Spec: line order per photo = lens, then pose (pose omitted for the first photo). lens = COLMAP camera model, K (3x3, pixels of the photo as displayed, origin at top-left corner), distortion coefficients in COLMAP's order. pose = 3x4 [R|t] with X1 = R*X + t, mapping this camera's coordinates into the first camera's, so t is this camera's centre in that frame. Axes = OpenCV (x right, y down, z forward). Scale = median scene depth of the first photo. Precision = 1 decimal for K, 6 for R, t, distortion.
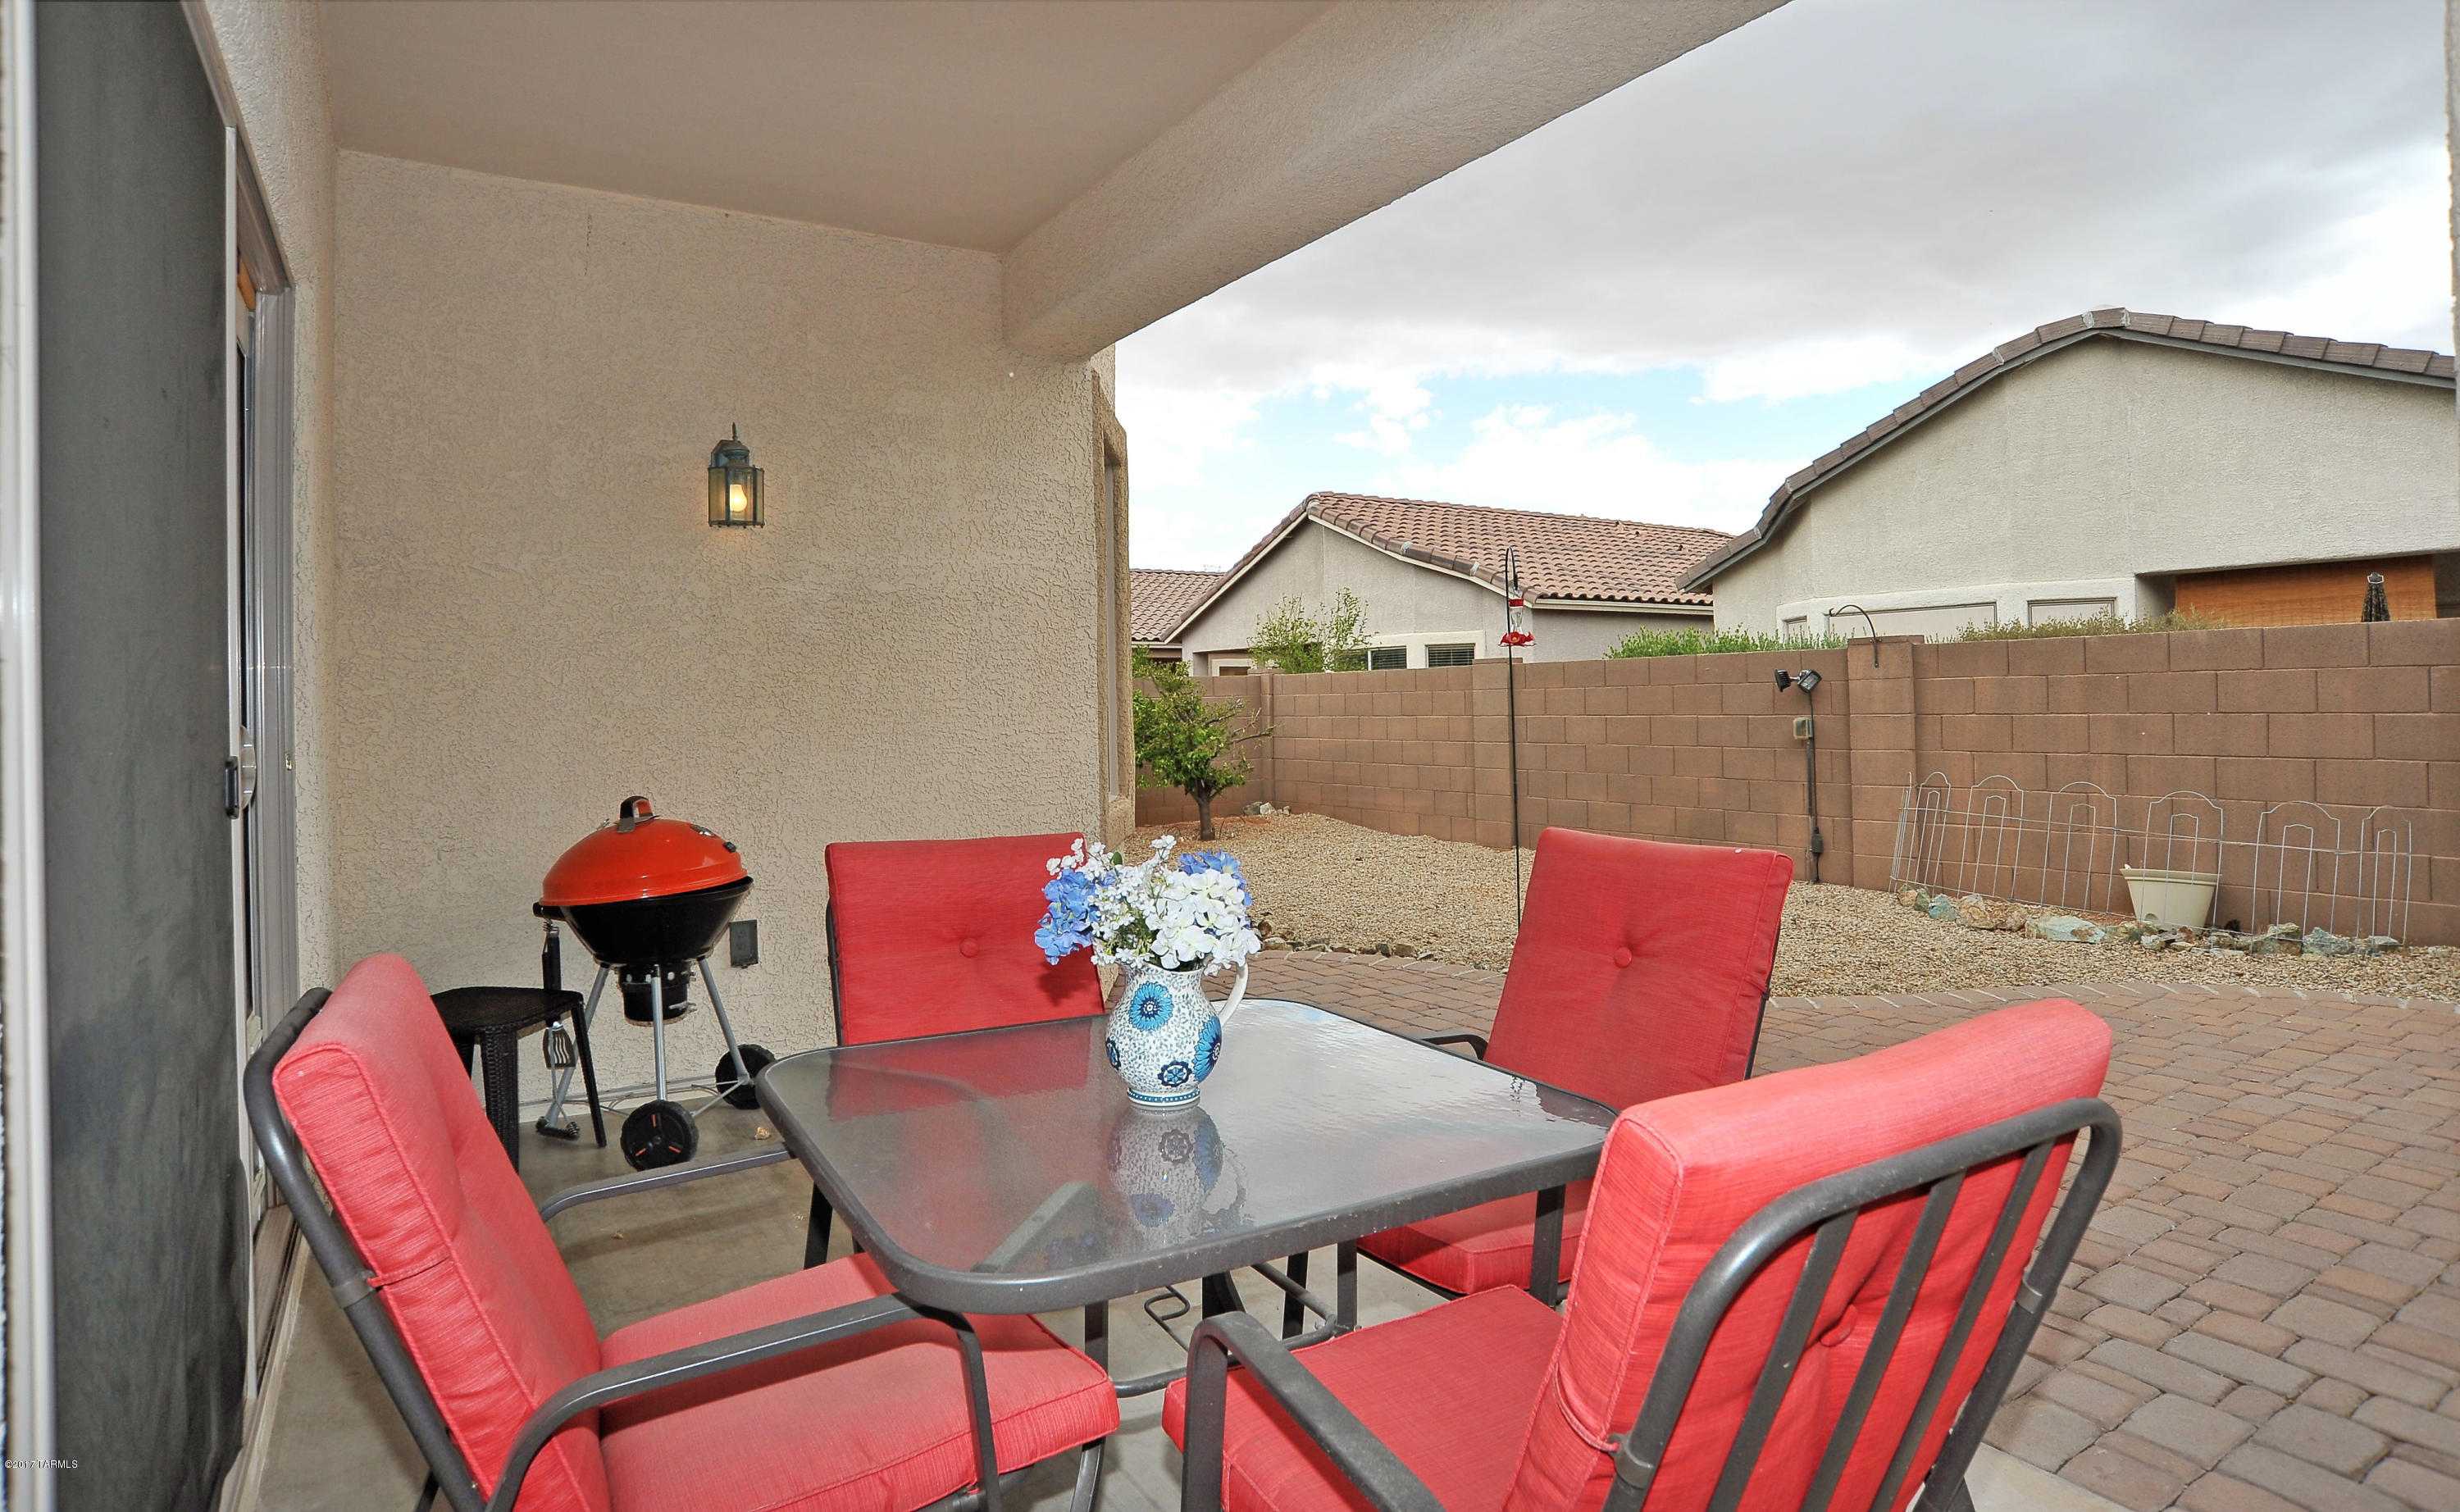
lens RADIAL K [[1252.2, 0, 1231.1], [0, 1252.2, 695.7], [0, 0, 1]] dist [-0.061298, 0.000271]
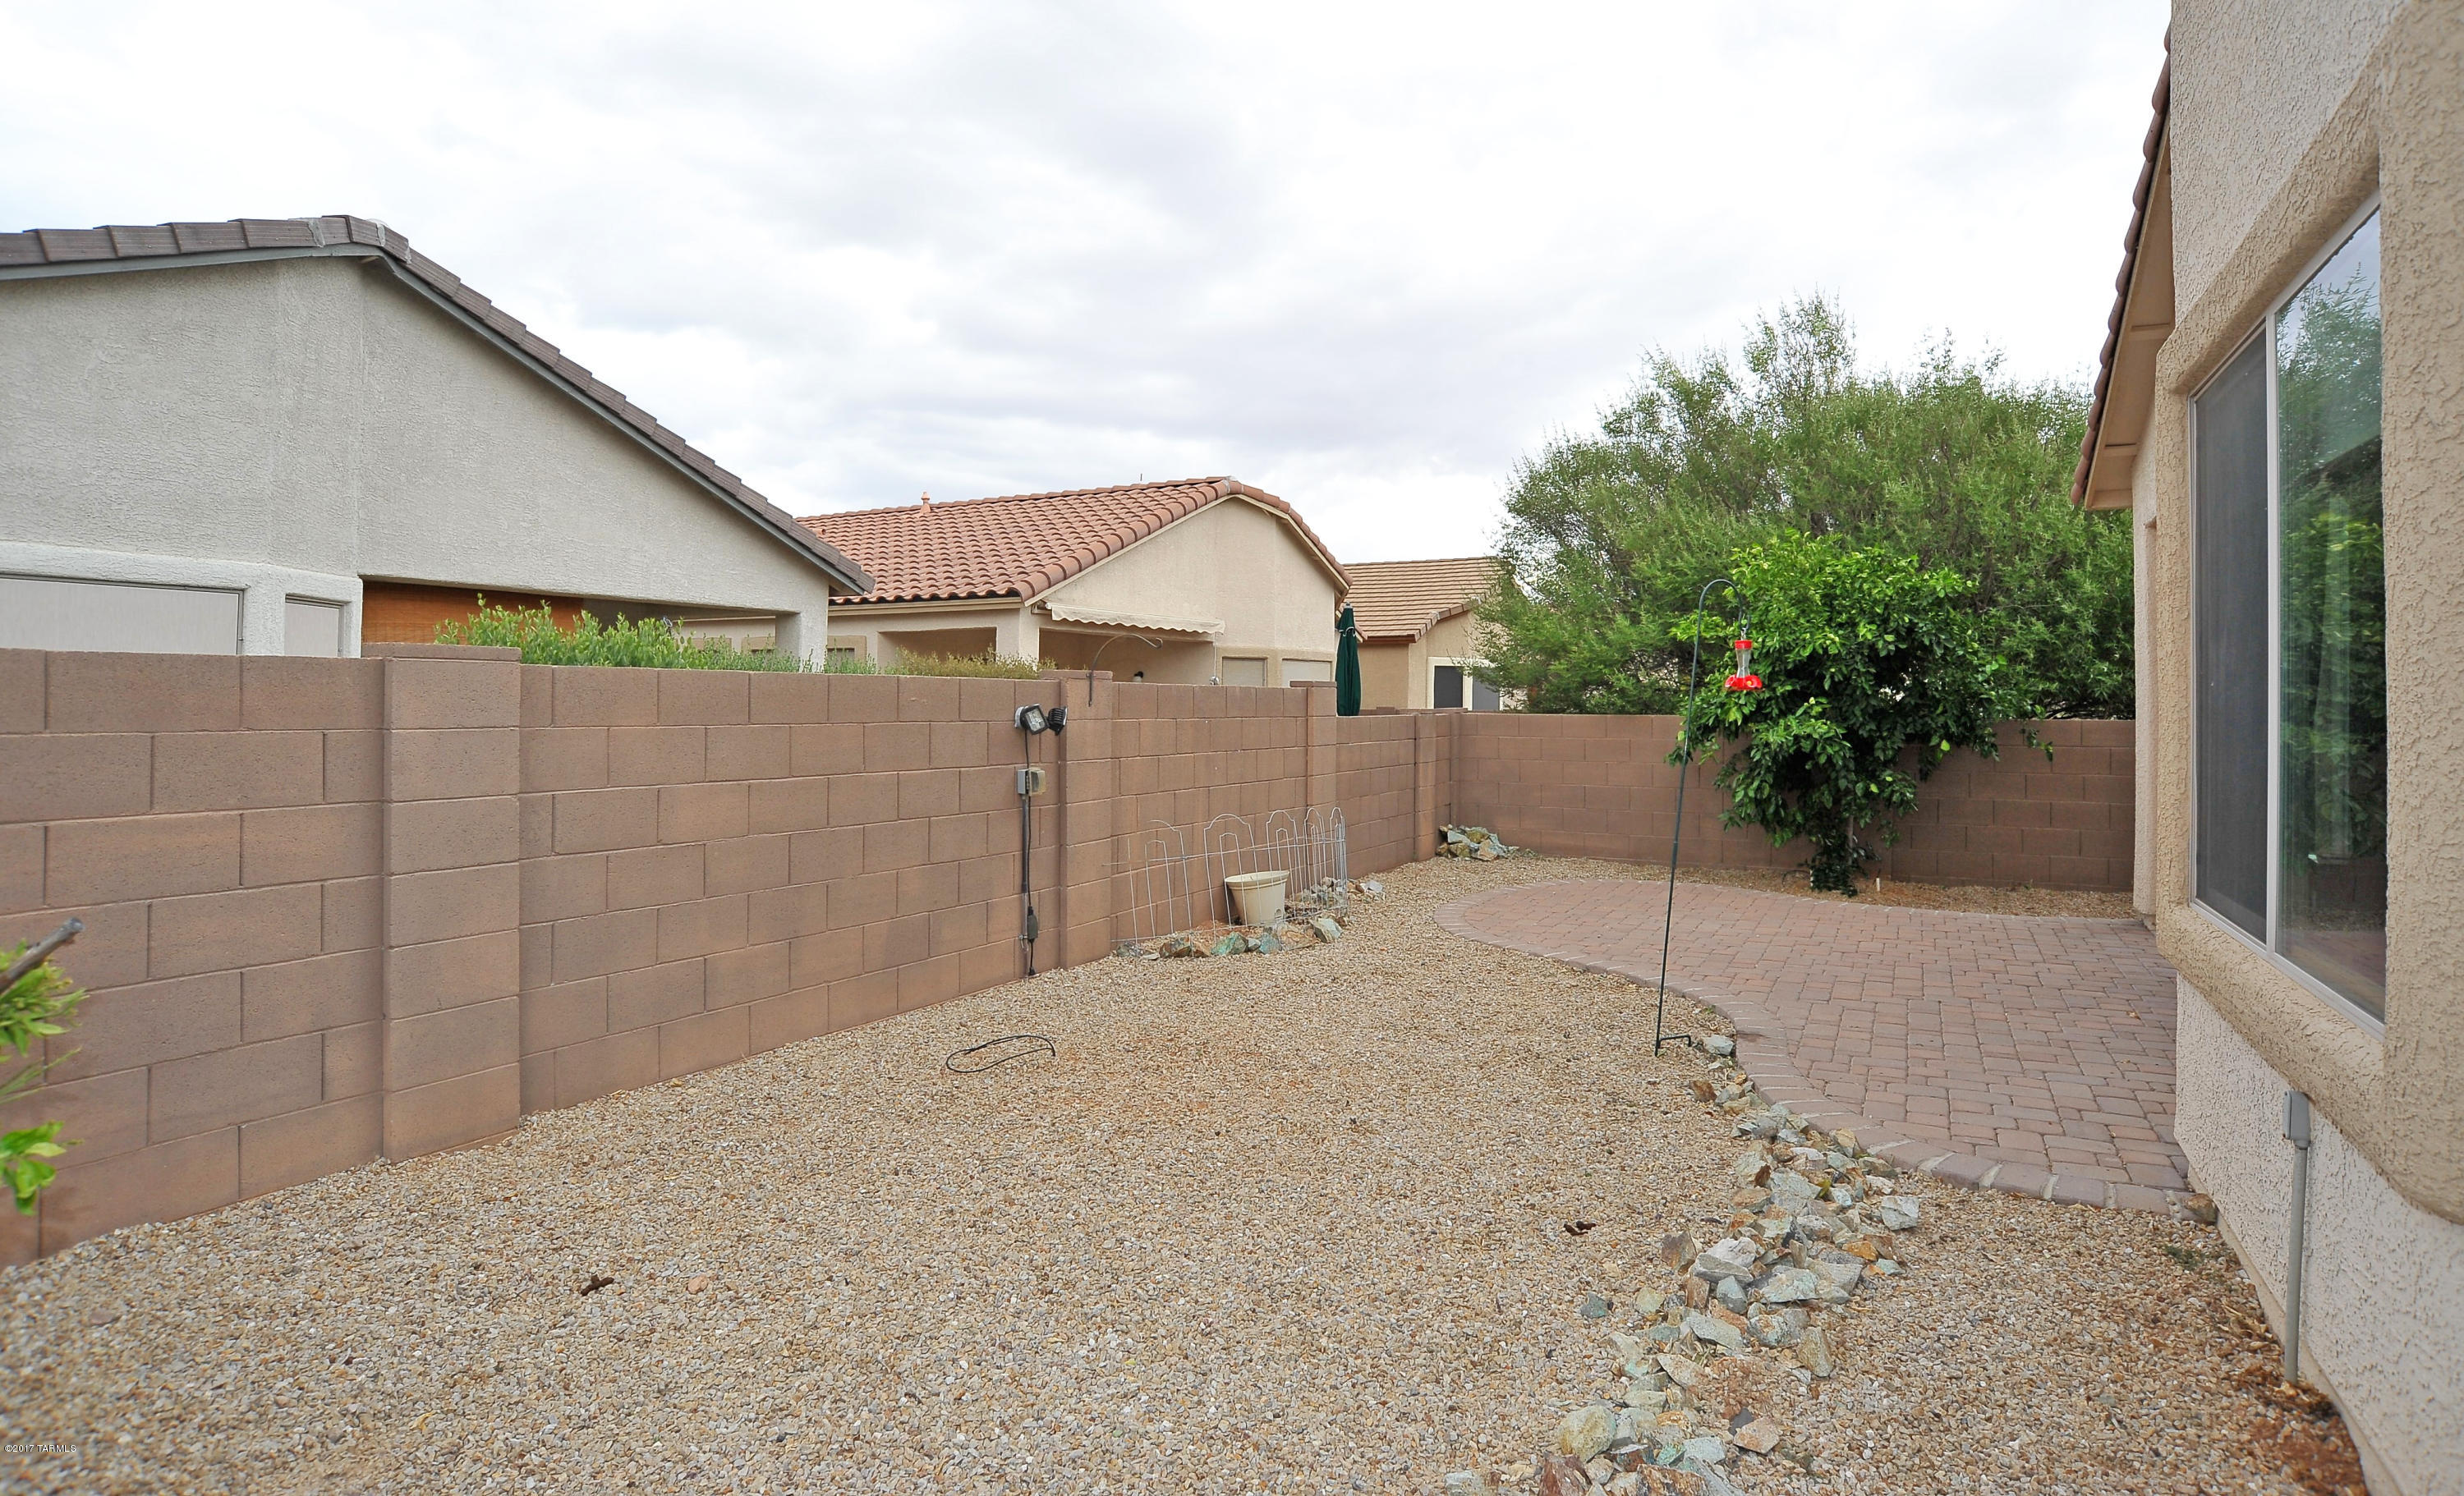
lens RADIAL K [[1275.2, 0, 1222.0], [0, 1275.2, 702.1], [0, 0, 1]] dist [-0.105826, 0.053690]
pose [[-0.480675, 0.017091, 0.876732, -0.204318], [-0.001820, 0.999788, -0.020488, -0.004776], [-0.876897, -0.011444, -0.480542, 0.908053]]
